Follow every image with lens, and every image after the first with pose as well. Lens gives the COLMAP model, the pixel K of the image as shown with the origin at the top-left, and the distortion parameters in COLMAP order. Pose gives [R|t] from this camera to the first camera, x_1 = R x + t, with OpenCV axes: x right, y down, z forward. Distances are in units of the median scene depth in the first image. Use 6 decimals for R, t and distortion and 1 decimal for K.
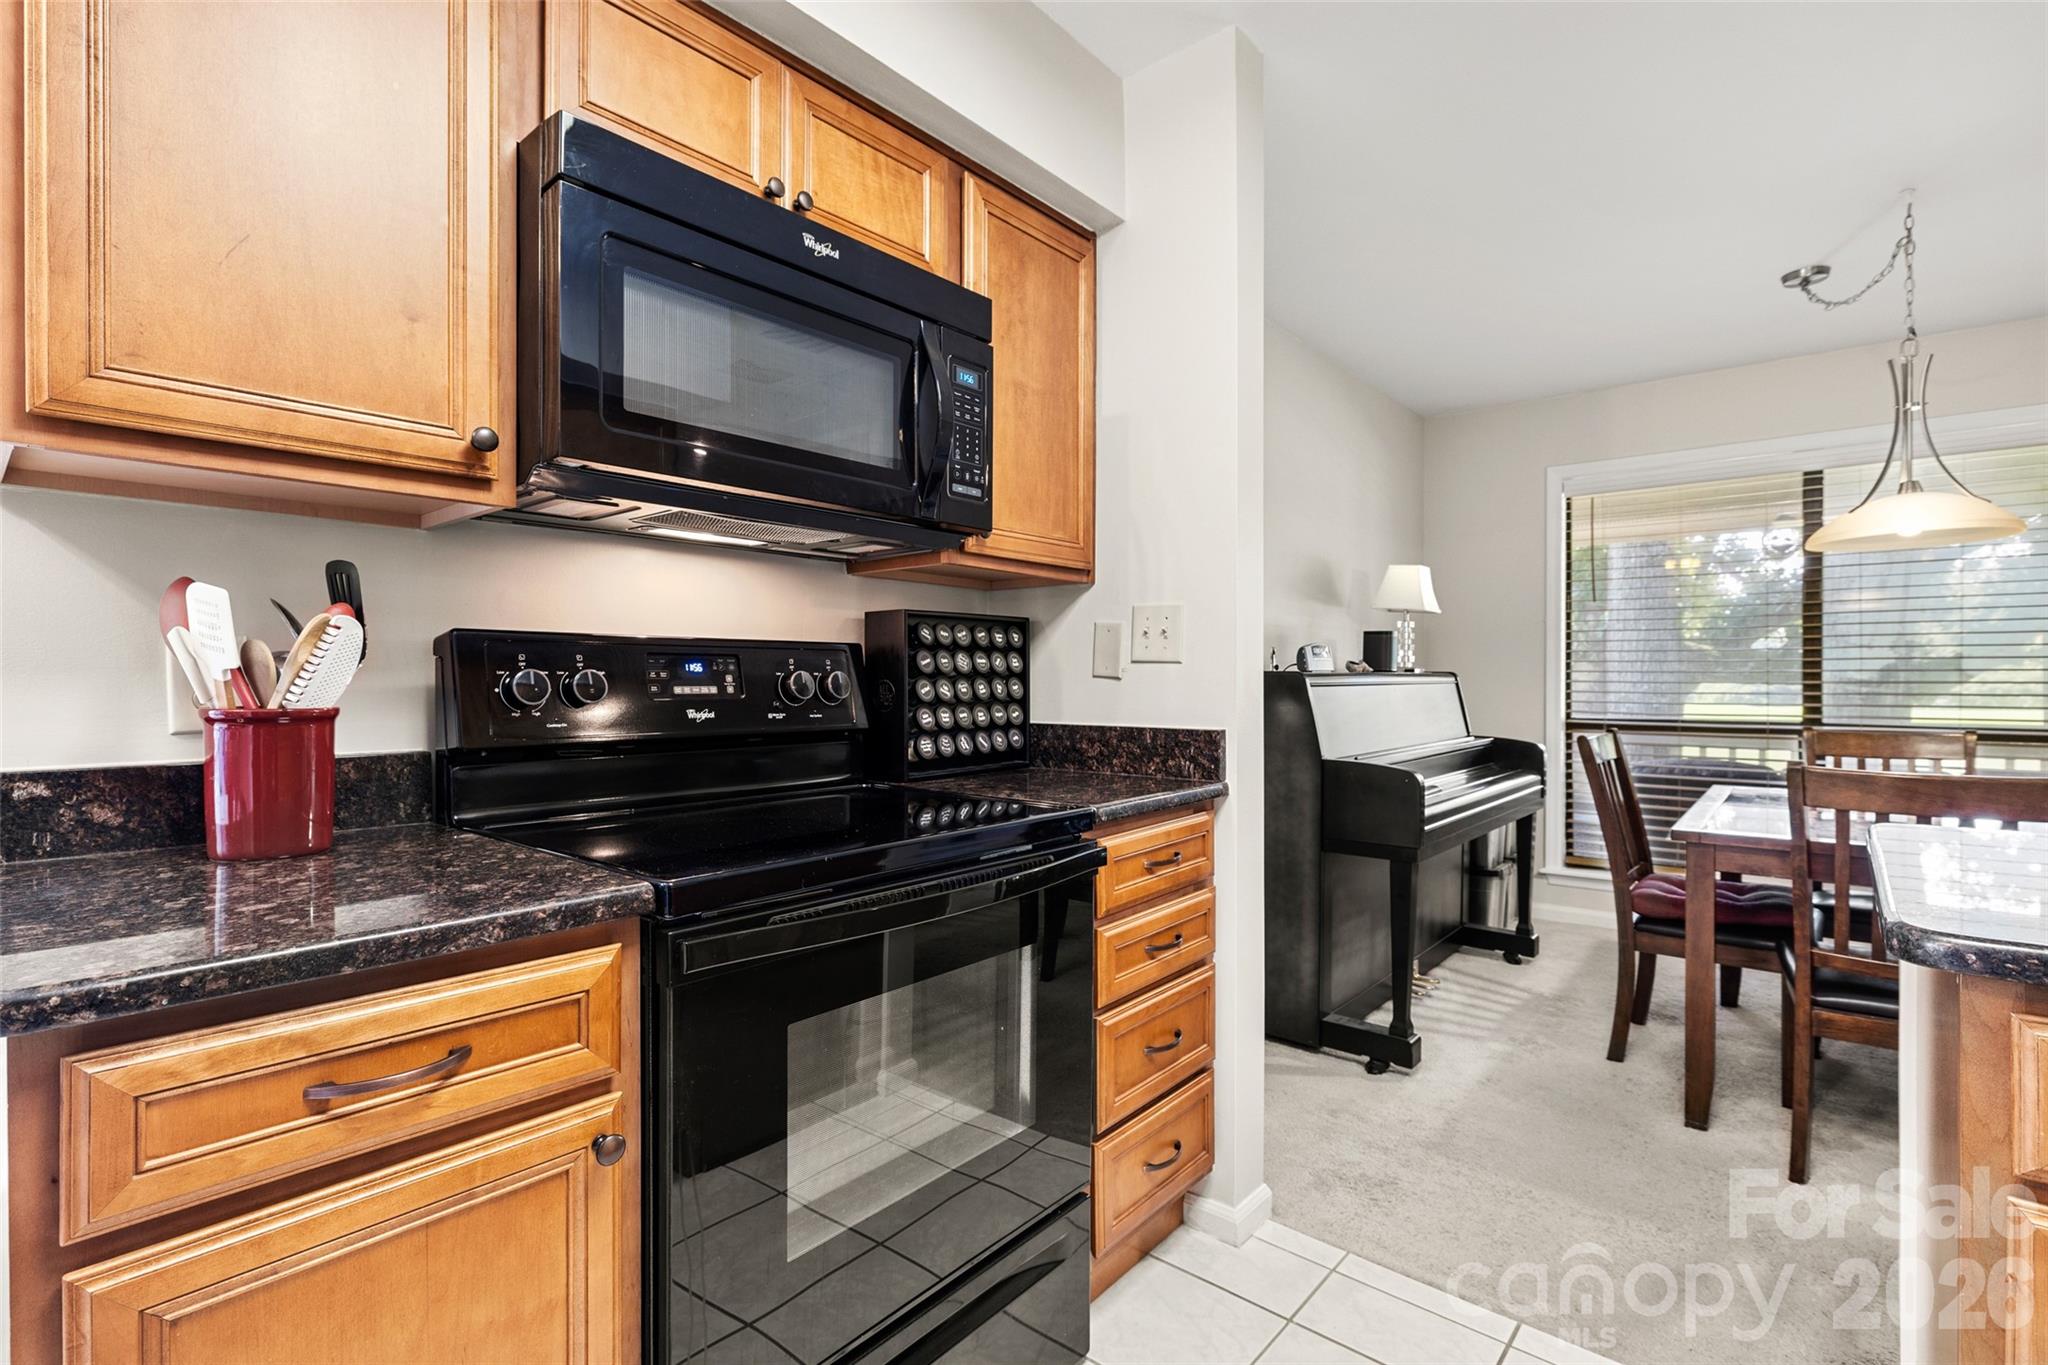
lens RADIAL K [[959.5, 0, 1040.4], [0, 959.5, 681.2], [0, 0, 1]] dist [-0.002375, 0.000291]
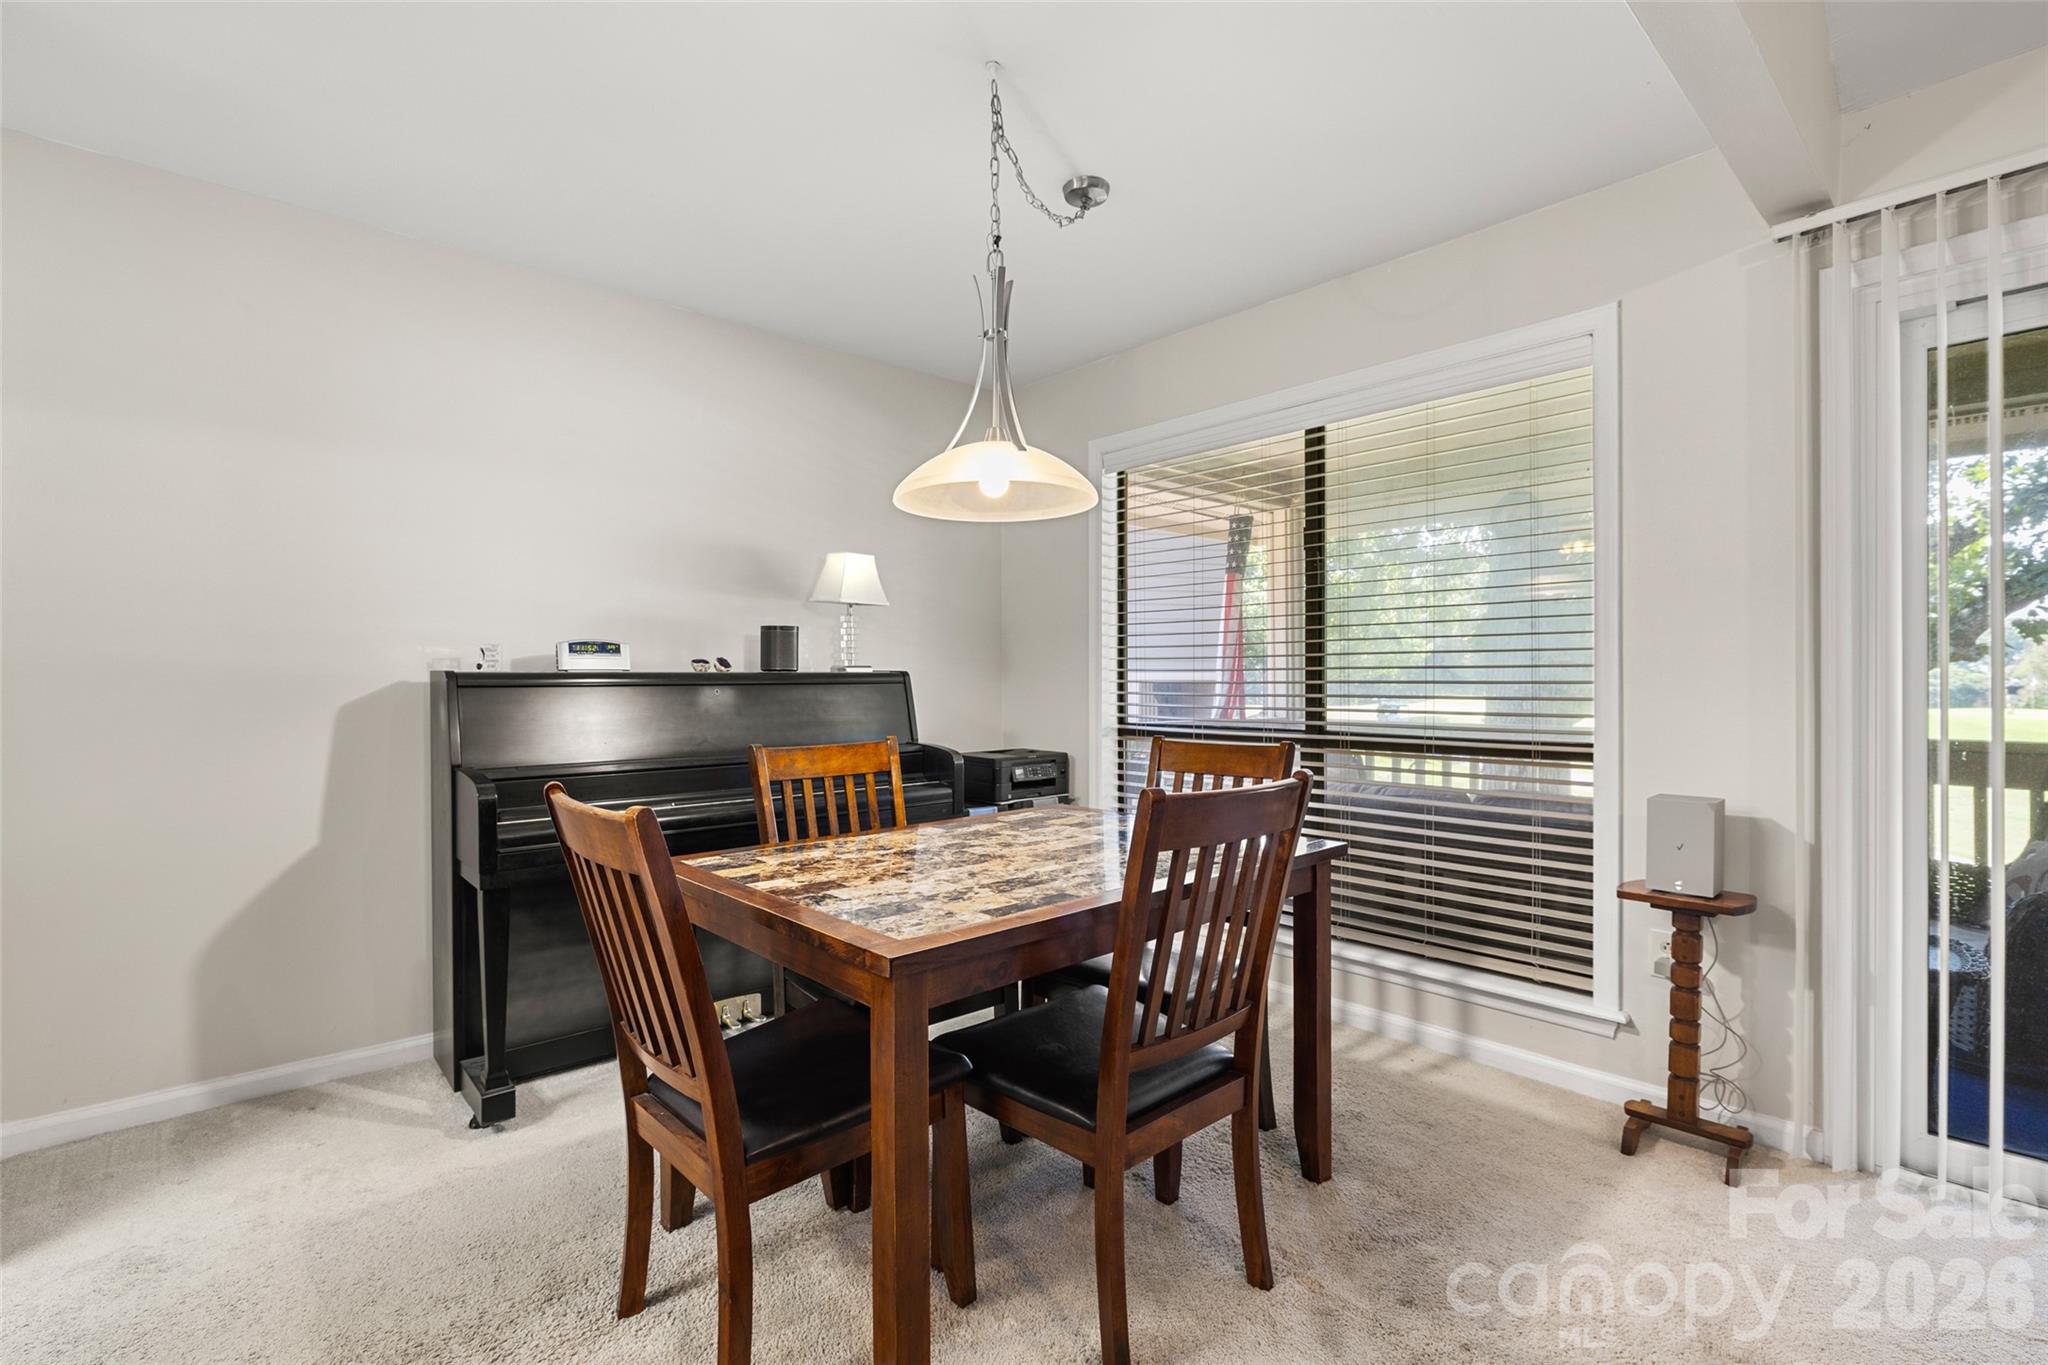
lens RADIAL K [[937.7, 0, 1009.3], [0, 937.7, 689.7], [0, 0, 1]] dist [-0.004043, -0.000556]
pose [[0.990434, -0.000656, -0.137983, 0.096286], [0.001824, 0.999964, 0.008343, 0.000039], [0.137973, -0.008515, 0.990399, 0.022537]]
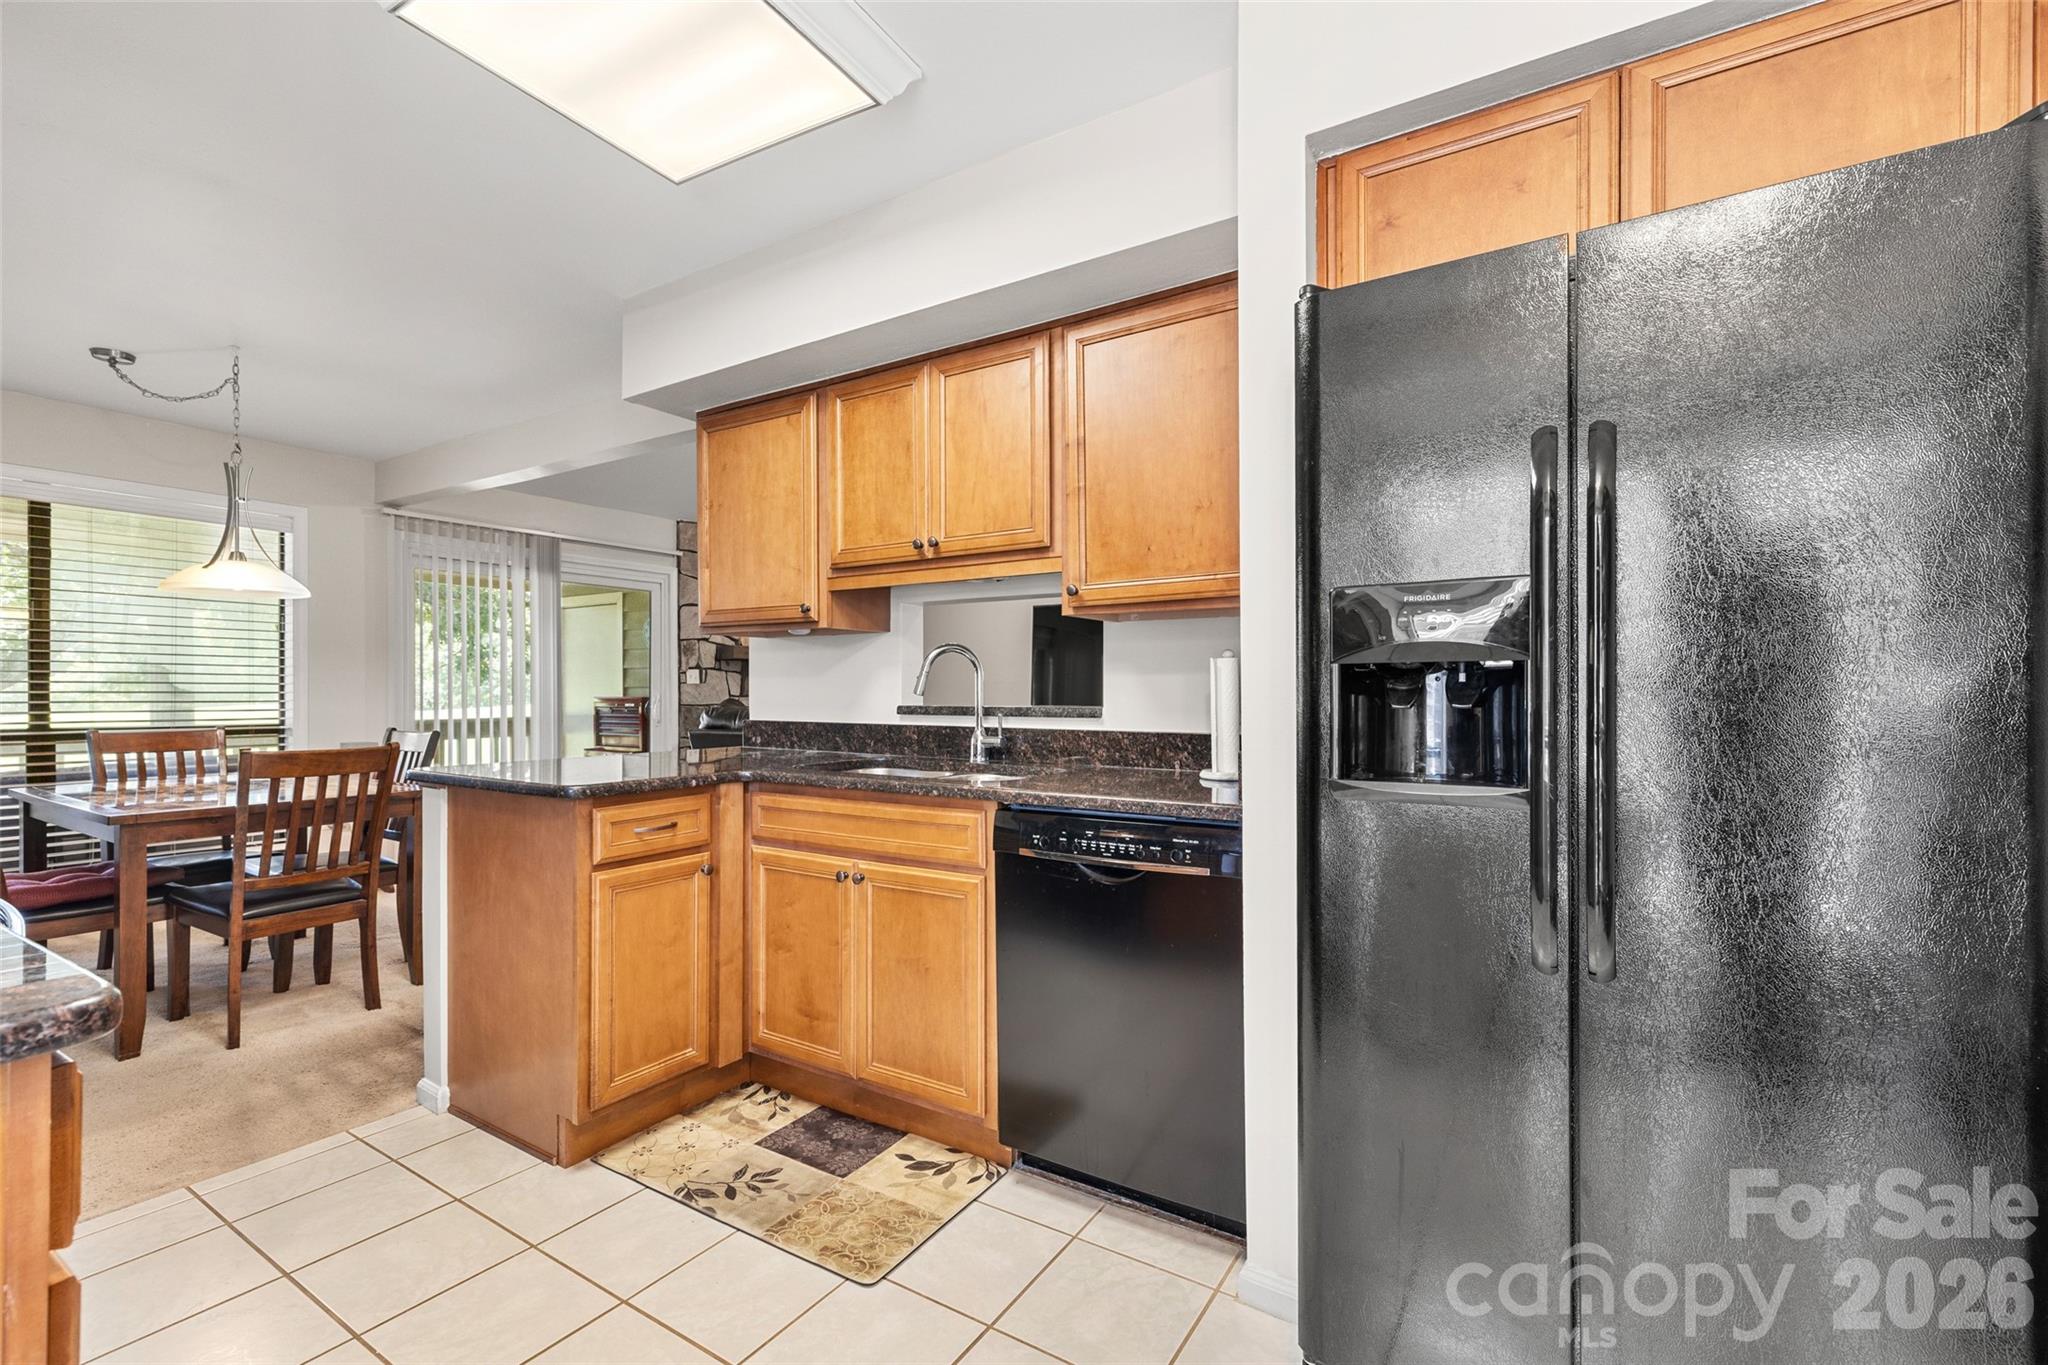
lens RADIAL K [[884.8, 0, 1023.4], [0, 884.8, 685.9], [0, 0, 1]] dist [0.002551, -0.000302]
pose [[-0.142023, 0.002413, 0.989860, -0.054552], [-0.002426, 0.999993, -0.002786, -0.000903], [-0.989860, -0.002797, -0.142016, 0.002846]]
